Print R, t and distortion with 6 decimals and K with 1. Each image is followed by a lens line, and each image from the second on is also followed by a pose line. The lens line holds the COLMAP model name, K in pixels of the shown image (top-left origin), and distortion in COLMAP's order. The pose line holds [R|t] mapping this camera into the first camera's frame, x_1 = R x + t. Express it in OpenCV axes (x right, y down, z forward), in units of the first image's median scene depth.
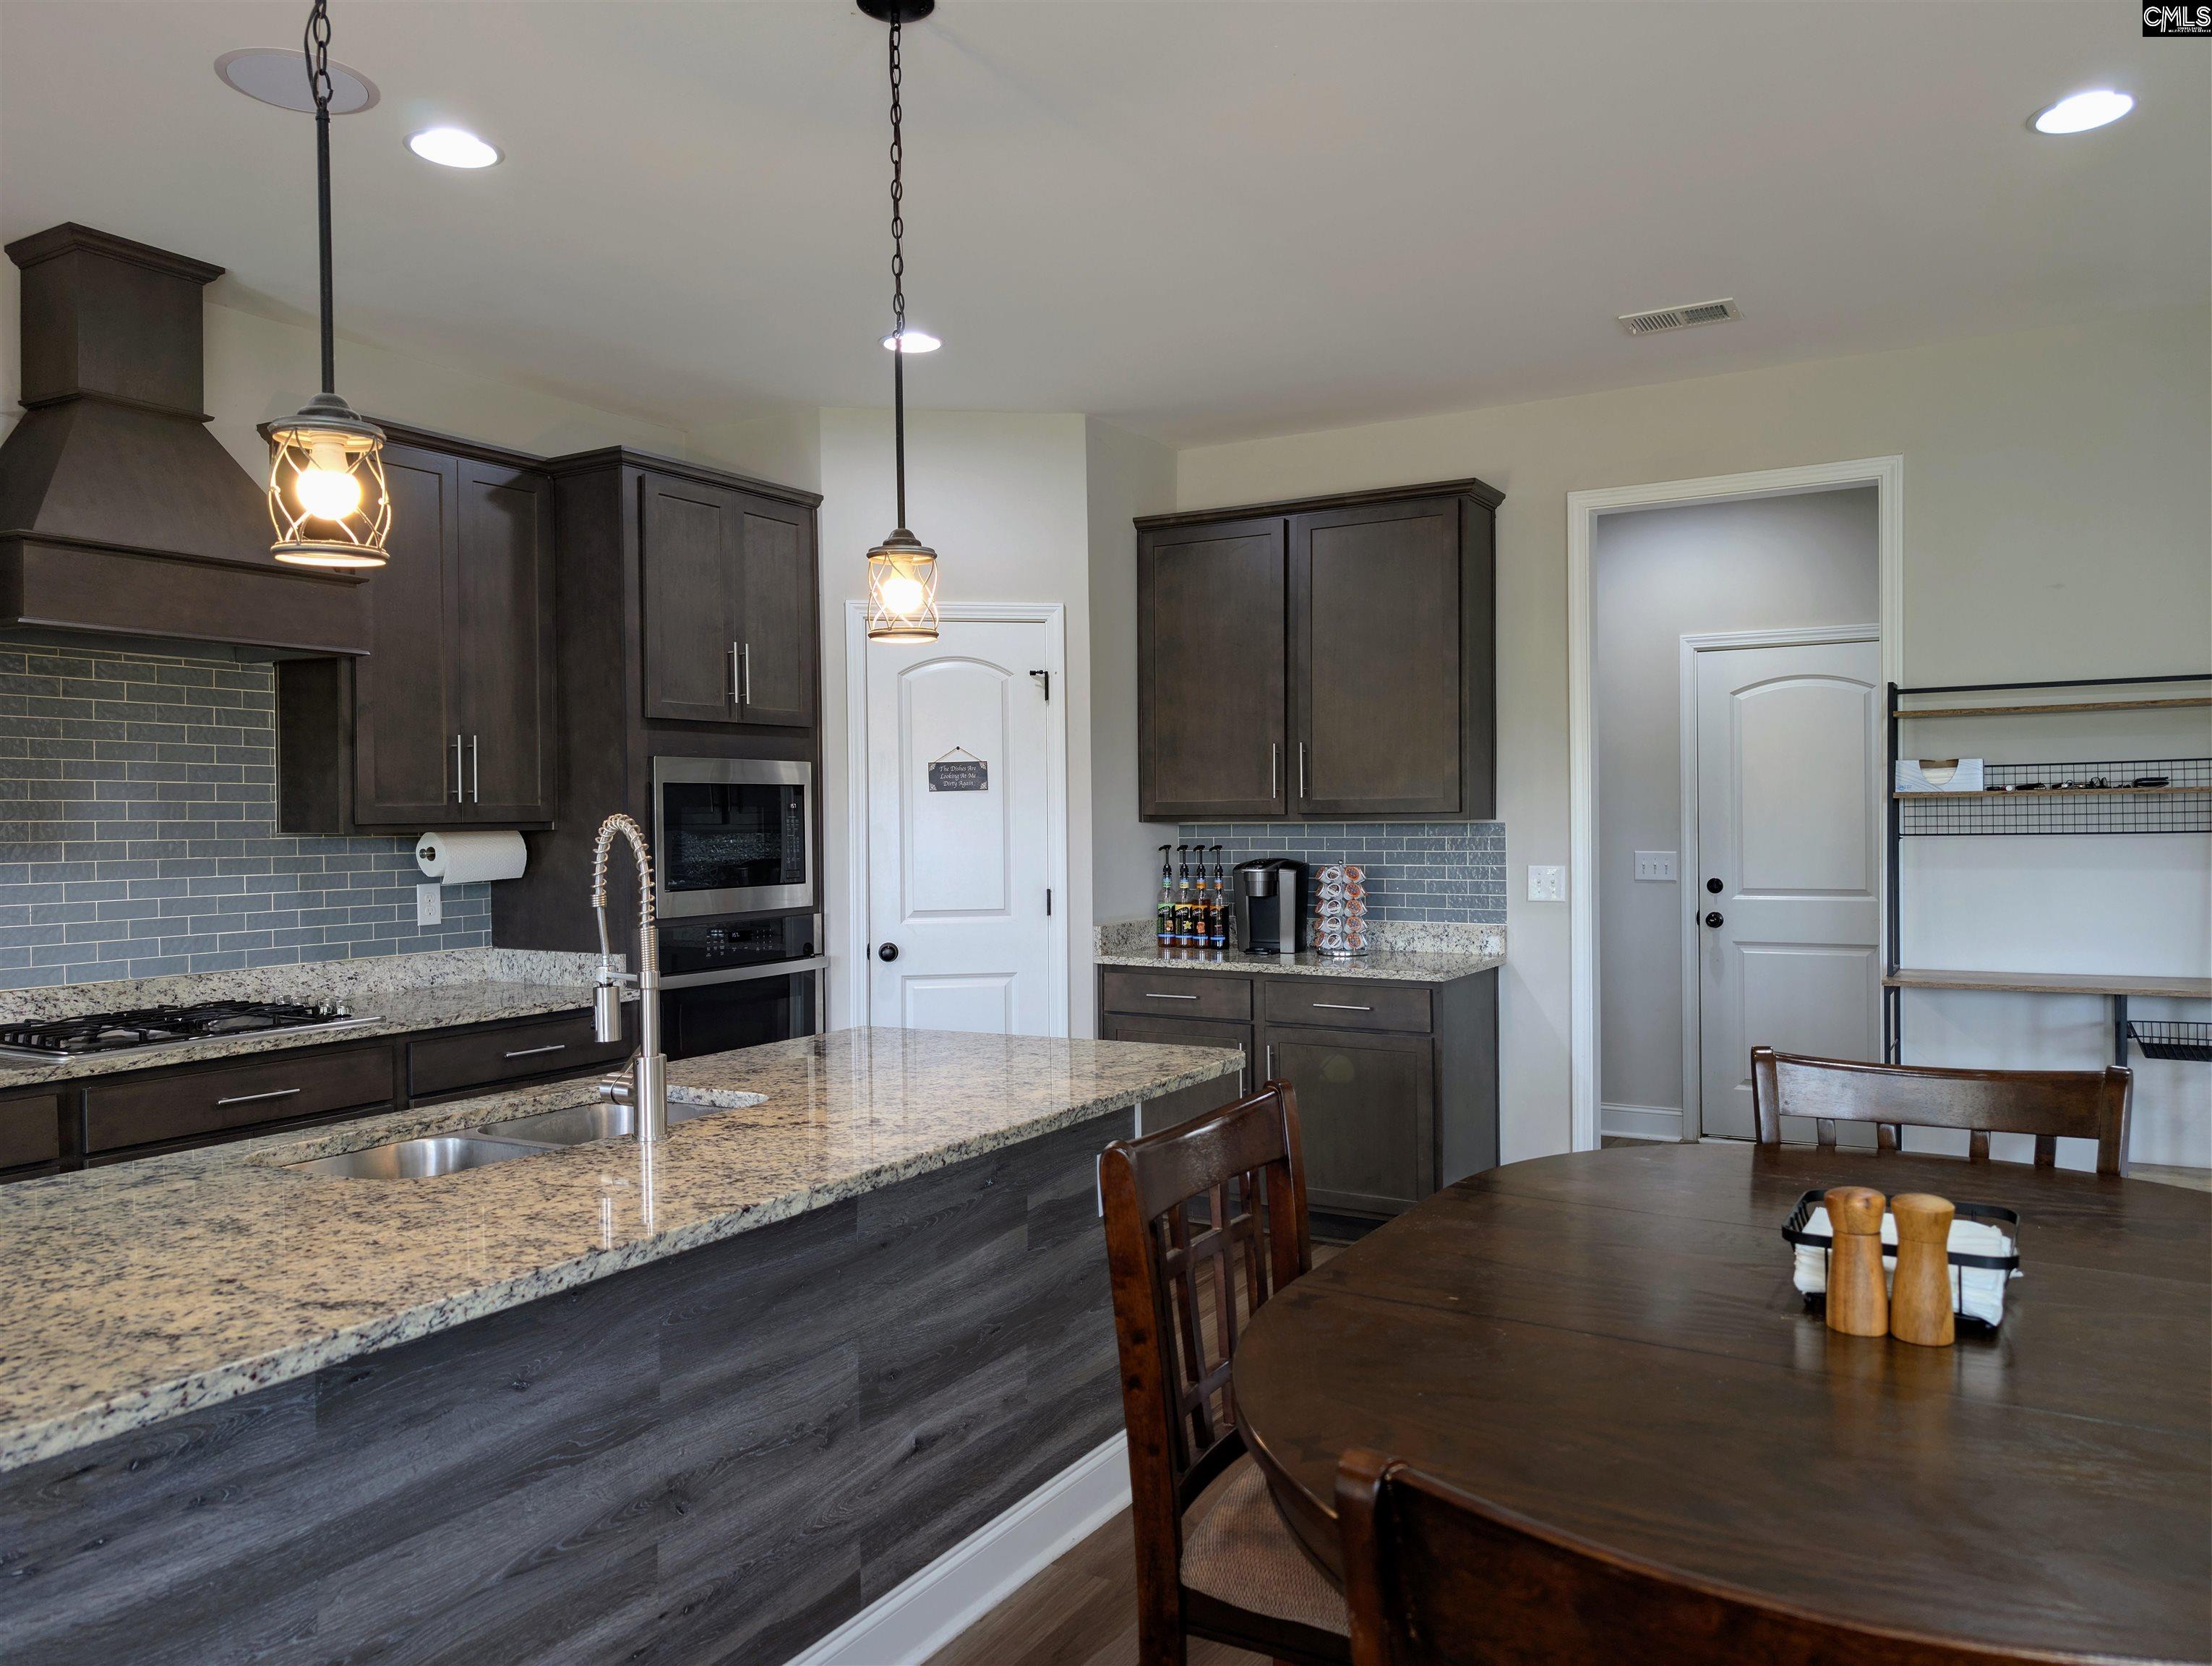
lens RADIAL K [[1597.3, 0, 1120.1], [0, 1597.3, 831.4], [0, 0, 1]] dist [0.003200, 0.006722]
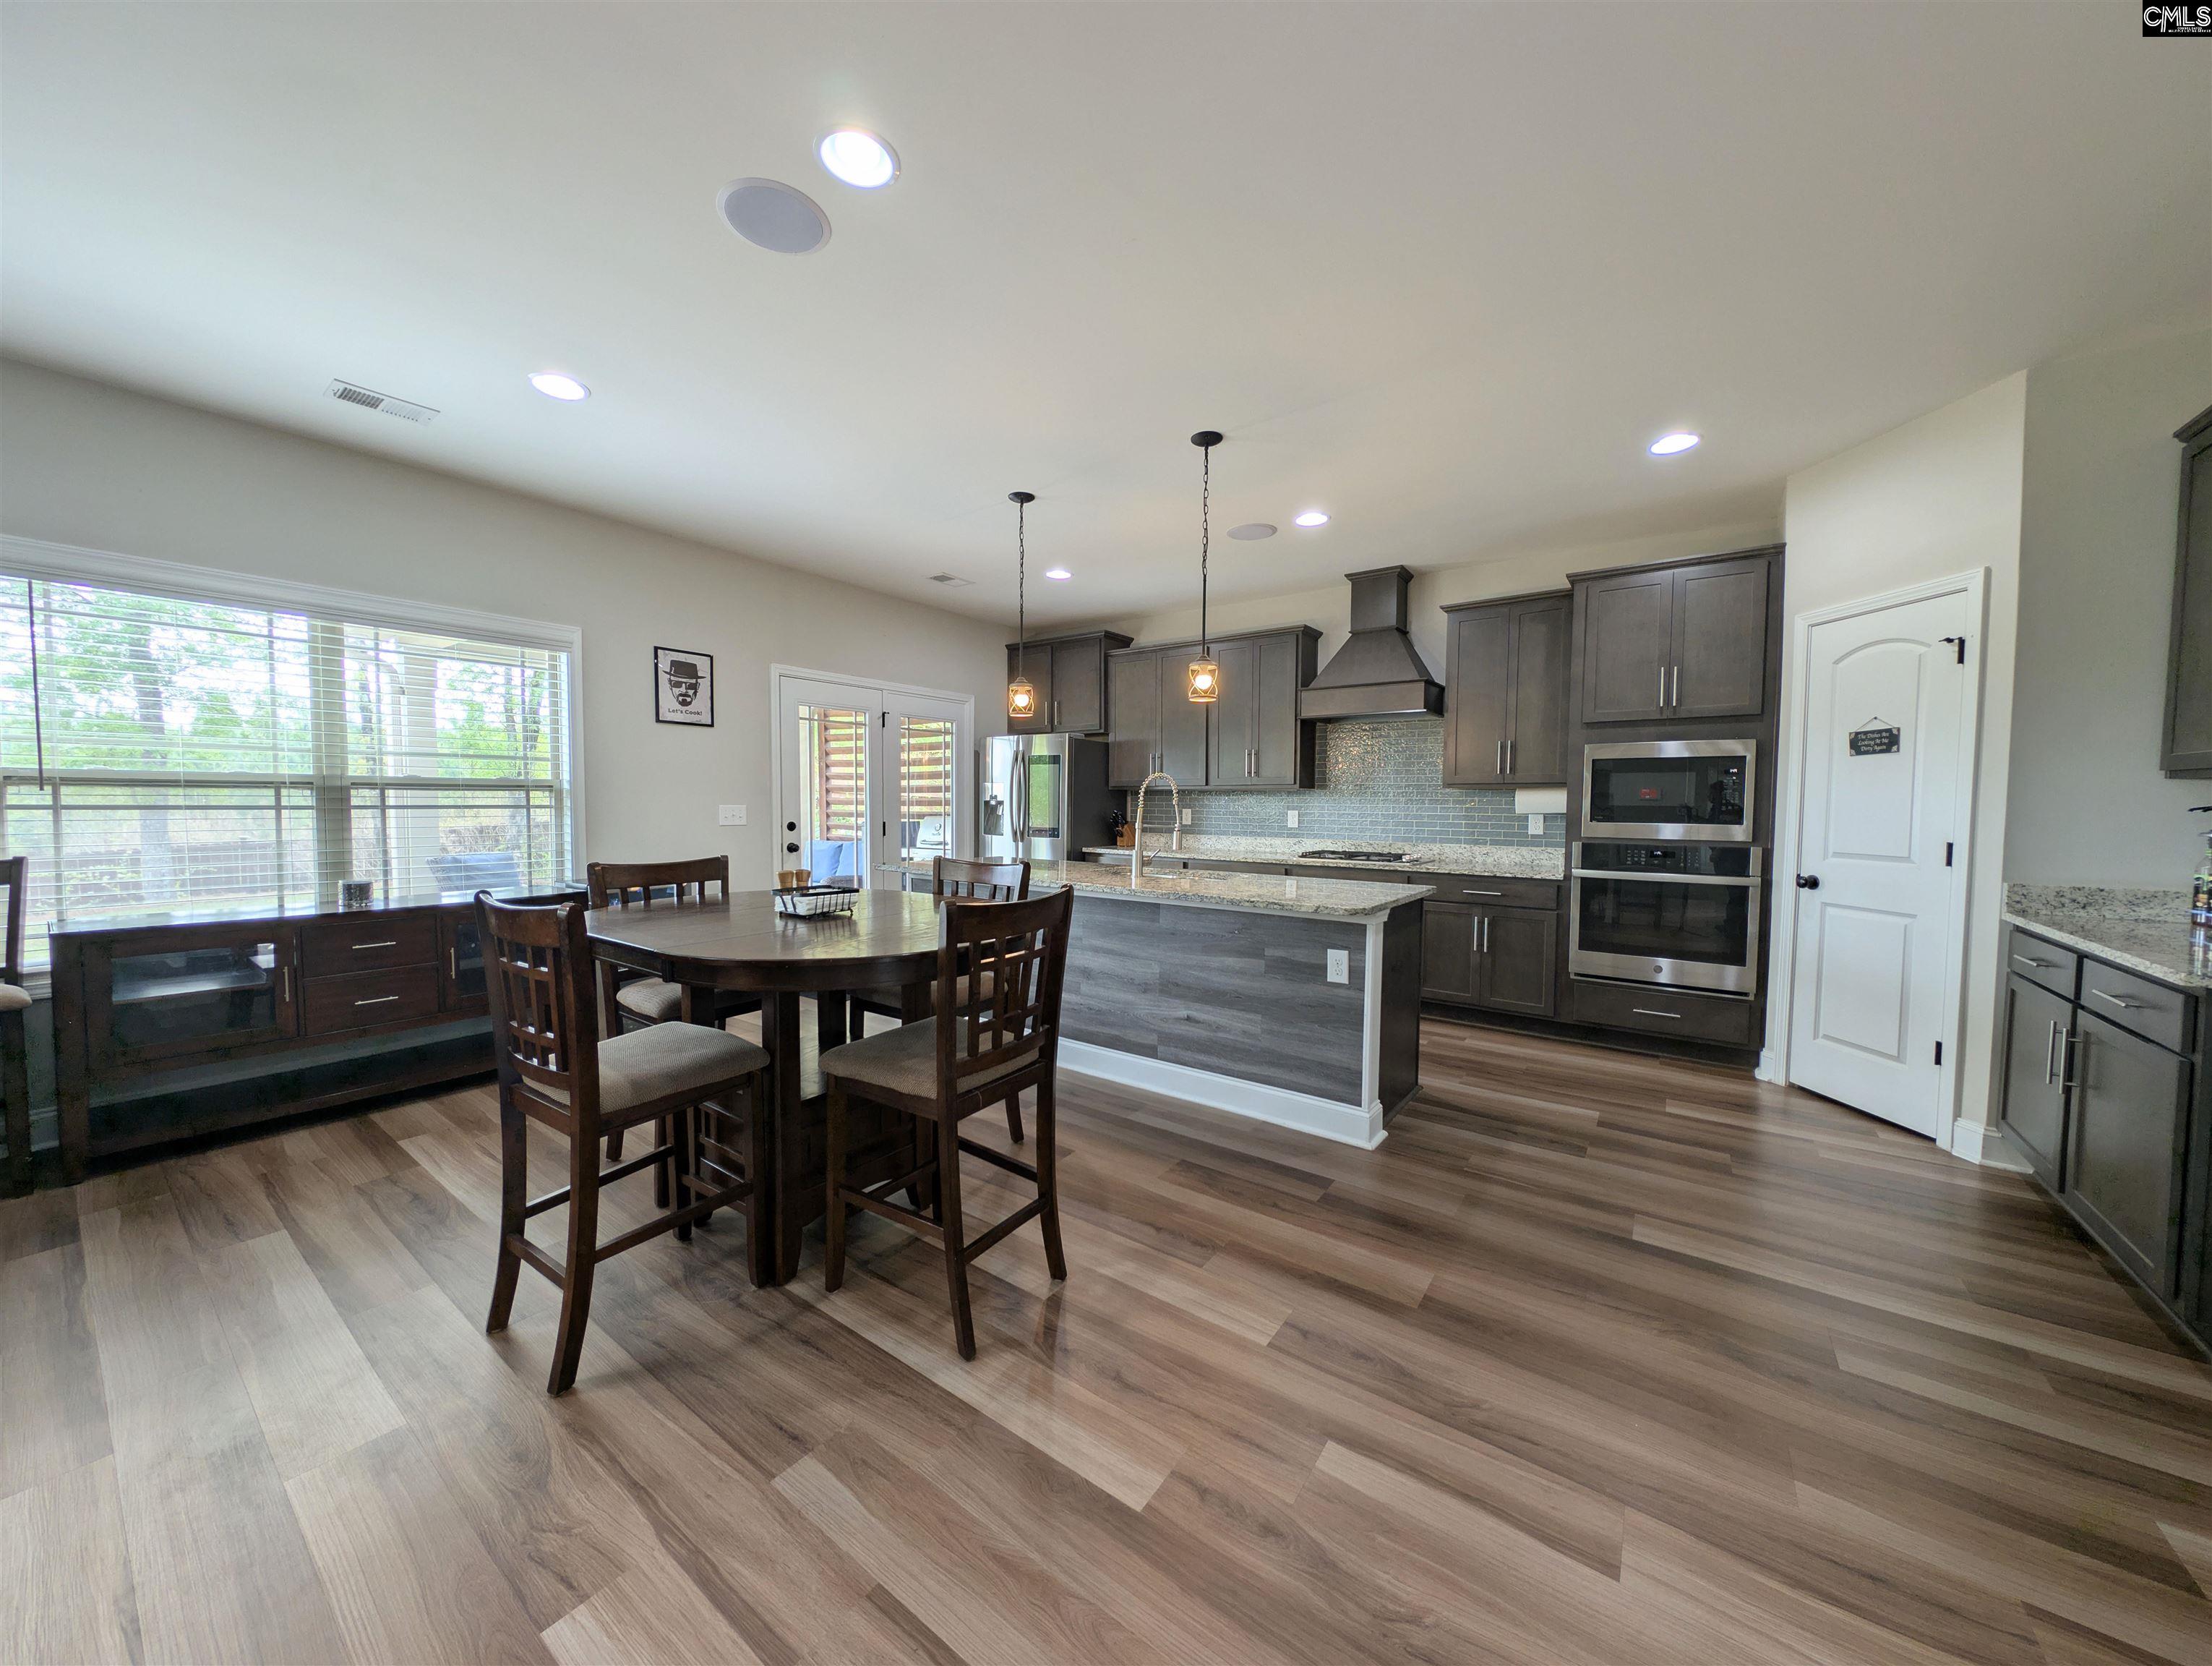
lens RADIAL K [[787.3, 0, 1094.4], [0, 787.3, 832.9], [0, 0, 1]] dist [-0.000258, -0.000757]
pose [[-0.122367, 0.048477, -0.991300, 0.709152], [-0.017435, 0.998547, 0.050983, 0.016932], [0.992332, 0.023522, -0.121344, 0.629091]]
